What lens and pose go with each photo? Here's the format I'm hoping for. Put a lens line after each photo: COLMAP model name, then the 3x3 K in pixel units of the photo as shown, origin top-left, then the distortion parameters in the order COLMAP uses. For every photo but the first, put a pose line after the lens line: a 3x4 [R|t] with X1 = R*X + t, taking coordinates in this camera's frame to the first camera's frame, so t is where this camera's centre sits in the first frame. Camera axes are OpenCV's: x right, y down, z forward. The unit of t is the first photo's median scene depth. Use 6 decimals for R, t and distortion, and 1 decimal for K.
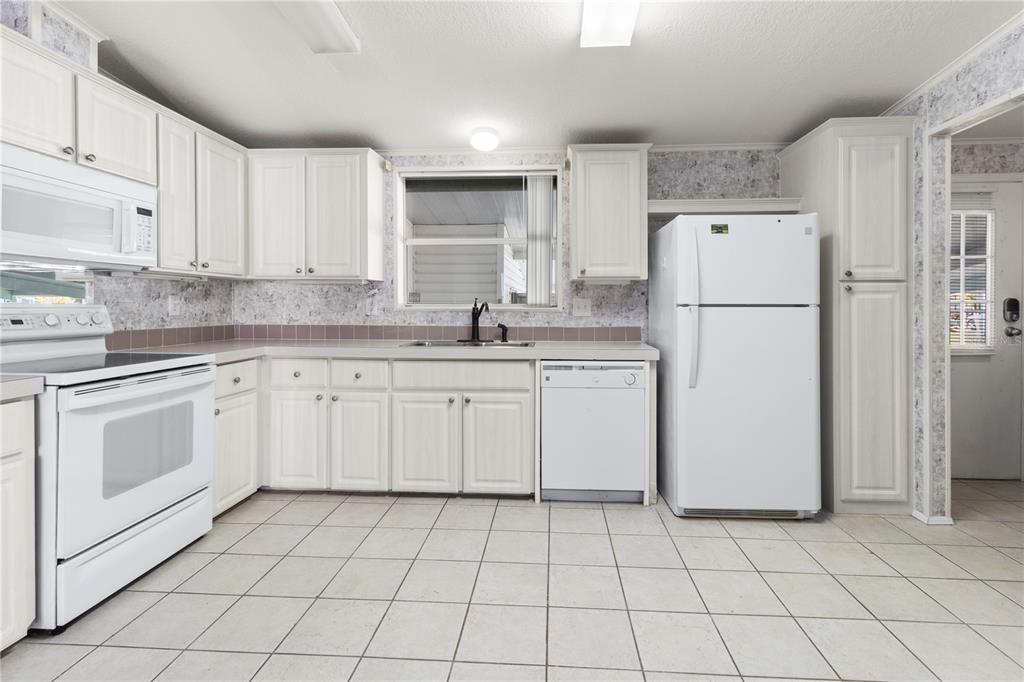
lens RADIAL K [[477.5, 0, 524.2], [0, 477.5, 309.0], [0, 0, 1]] dist [-0.000163, 0.000214]
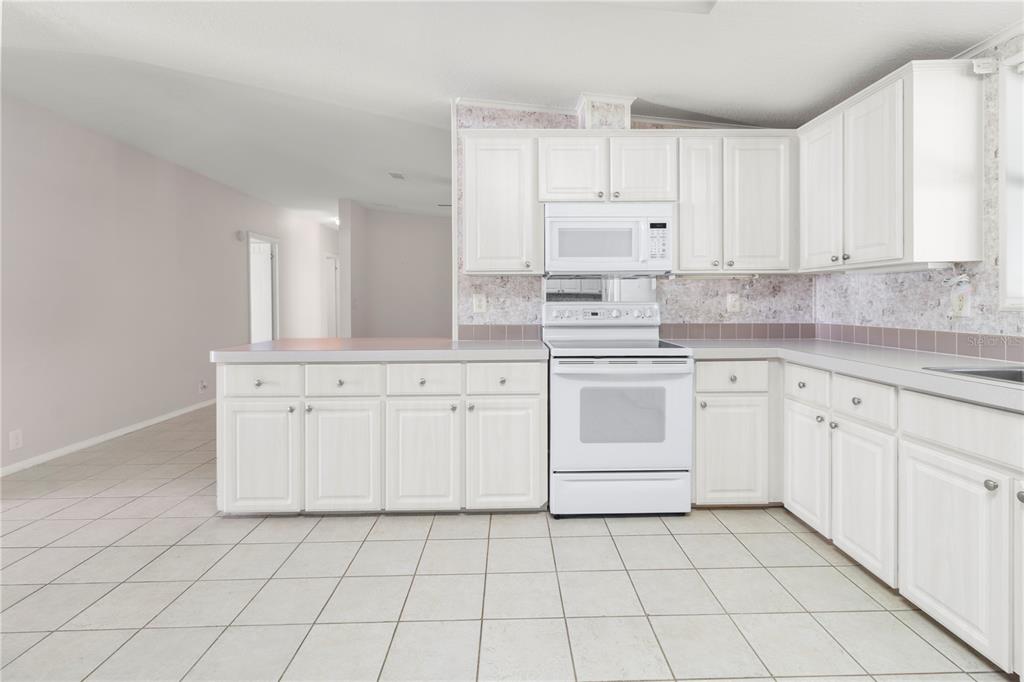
lens RADIAL K [[477.5, 0, 524.2], [0, 477.5, 309.0], [0, 0, 1]] dist [-0.000163, 0.000214]
pose [[0.089607, 0.010849, -0.995918, 0.307623], [-0.001879, 0.999941, 0.010724, -0.003363], [0.995975, 0.000911, 0.089622, 0.442914]]
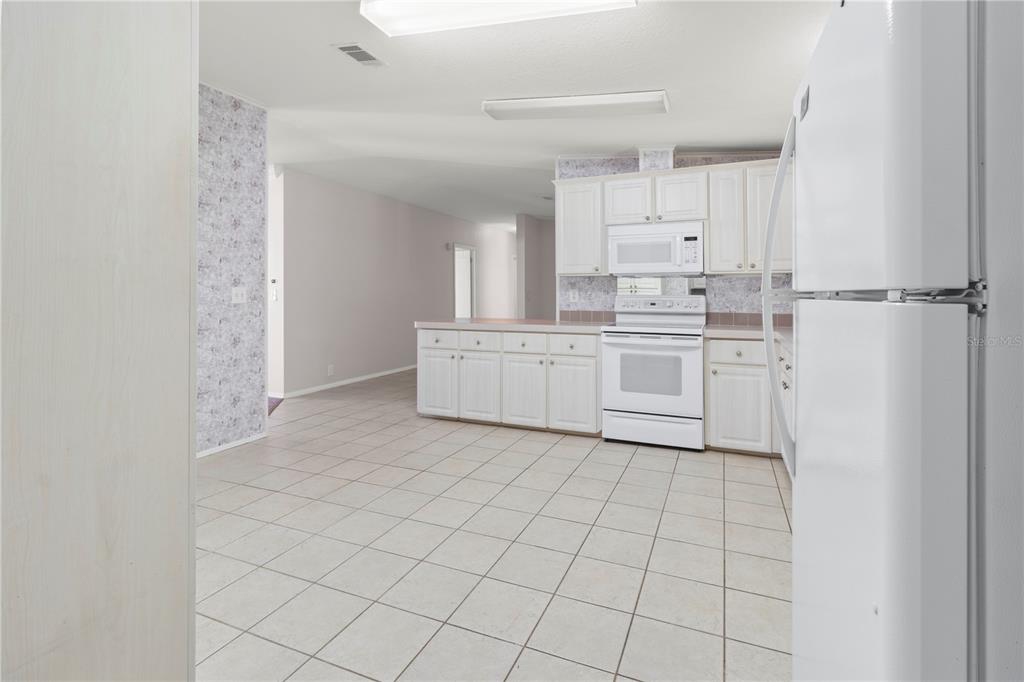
lens RADIAL K [[489.0, 0, 527.1], [0, 489.0, 299.4], [0, 0, 1]] dist [-0.001852, -0.000270]
pose [[-0.323891, 0.003519, -0.946088, 0.775321], [-0.009530, 0.999930, 0.006982, -0.002124], [0.946046, 0.011277, -0.323835, 0.812024]]
